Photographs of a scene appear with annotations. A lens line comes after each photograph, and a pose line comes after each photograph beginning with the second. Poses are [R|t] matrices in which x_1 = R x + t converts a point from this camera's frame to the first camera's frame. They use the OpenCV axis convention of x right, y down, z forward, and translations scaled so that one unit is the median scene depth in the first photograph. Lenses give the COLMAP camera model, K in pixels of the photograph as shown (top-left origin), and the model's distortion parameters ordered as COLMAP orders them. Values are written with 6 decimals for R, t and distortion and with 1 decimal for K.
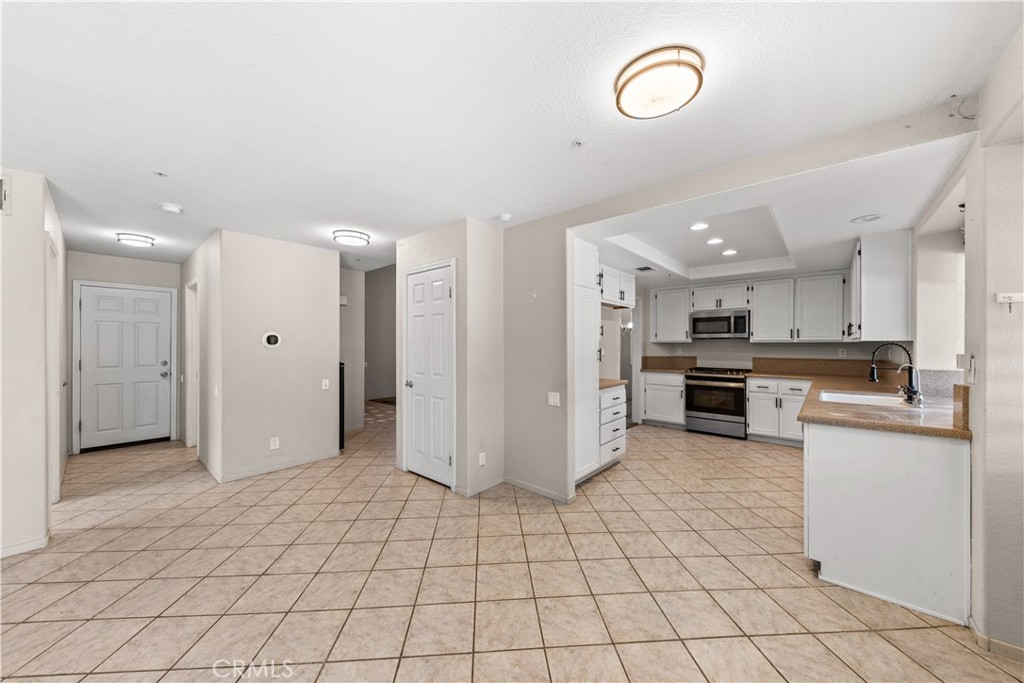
lens RADIAL K [[359.1, 0, 508.5], [0, 359.1, 342.9], [0, 0, 1]] dist [0.009937, -0.004371]
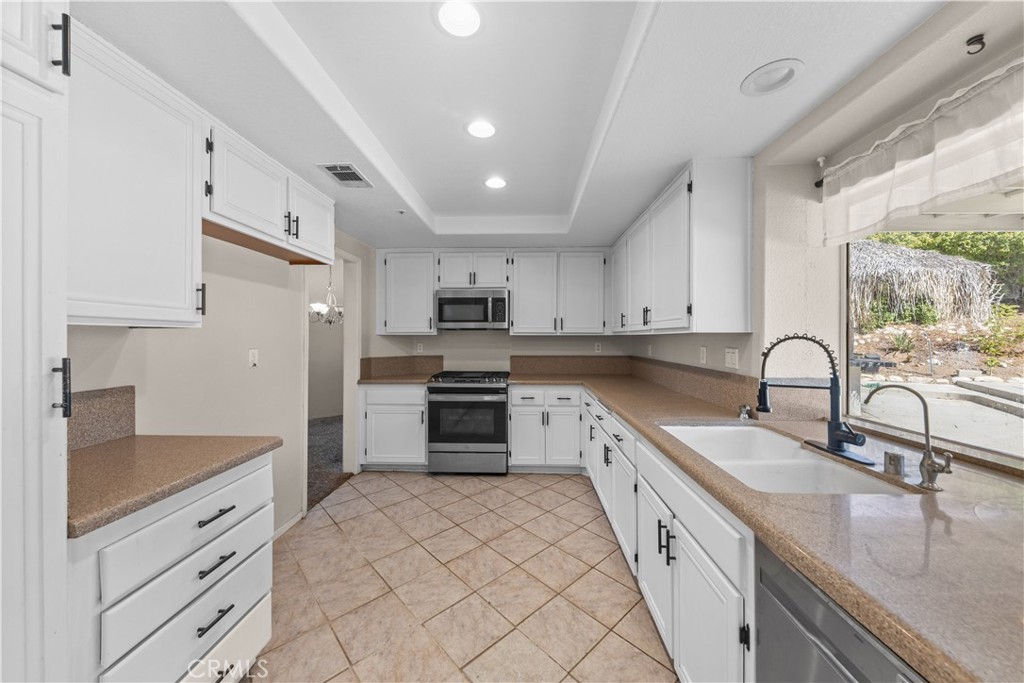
lens RADIAL K [[359.1, 0, 511.7], [0, 359.1, 336.1], [0, 0, 1]] dist [0.009937, -0.004371]
pose [[0.776491, 0.001228, 0.630127, 0.256089], [-0.001231, 0.999999, -0.000433, 0.000967], [-0.630127, -0.000440, 0.776492, 0.513562]]
